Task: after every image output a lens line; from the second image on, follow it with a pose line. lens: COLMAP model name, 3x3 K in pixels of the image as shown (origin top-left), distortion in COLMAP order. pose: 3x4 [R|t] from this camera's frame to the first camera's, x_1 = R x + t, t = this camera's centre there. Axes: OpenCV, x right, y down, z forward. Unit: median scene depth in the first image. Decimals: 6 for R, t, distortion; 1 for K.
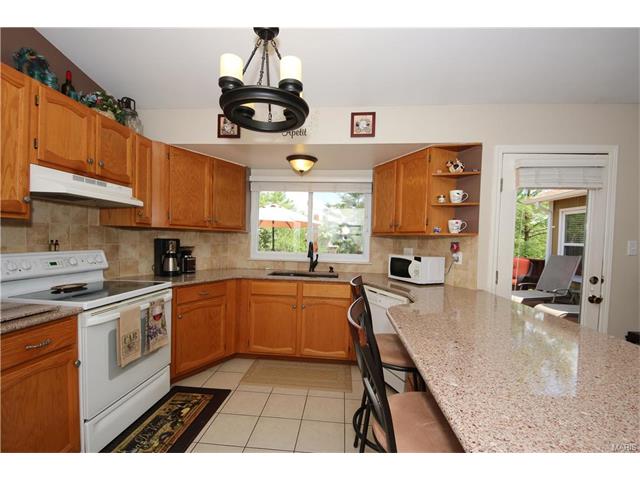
lens RADIAL K [[280.3, 0, 317.5], [0, 280.3, 247.8], [0, 0, 1]] dist [0.039168, -0.032749]
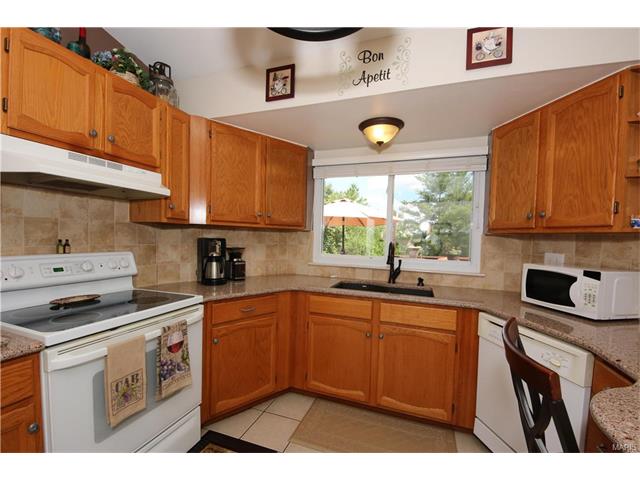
lens RADIAL K [[280.3, 0, 317.5], [0, 280.3, 247.8], [0, 0, 1]] dist [0.039168, -0.032749]
pose [[0.967035, 0.009947, -0.254450, -0.030995], [-0.009639, 0.999951, 0.002455, -0.010464], [0.254461, 0.000079, 0.967083, 0.326957]]
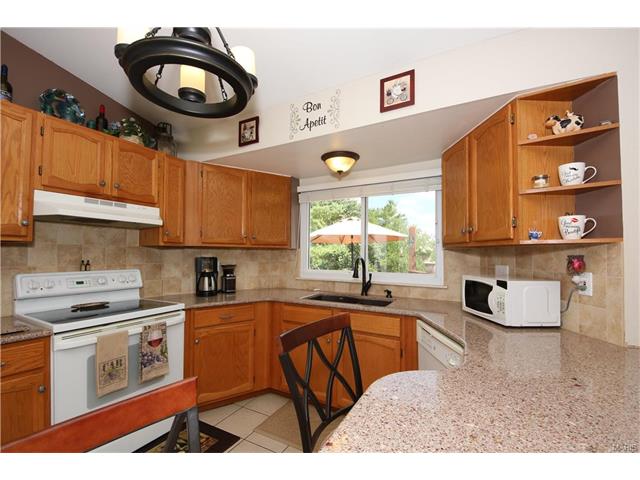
lens RADIAL K [[280.3, 0, 317.5], [0, 280.3, 247.8], [0, 0, 1]] dist [0.039168, -0.032749]
pose [[0.918319, -0.029638, -0.394731, 0.240578], [0.006237, 0.998153, -0.060436, -0.003927], [0.395793, 0.053038, 0.916807, 0.284413]]
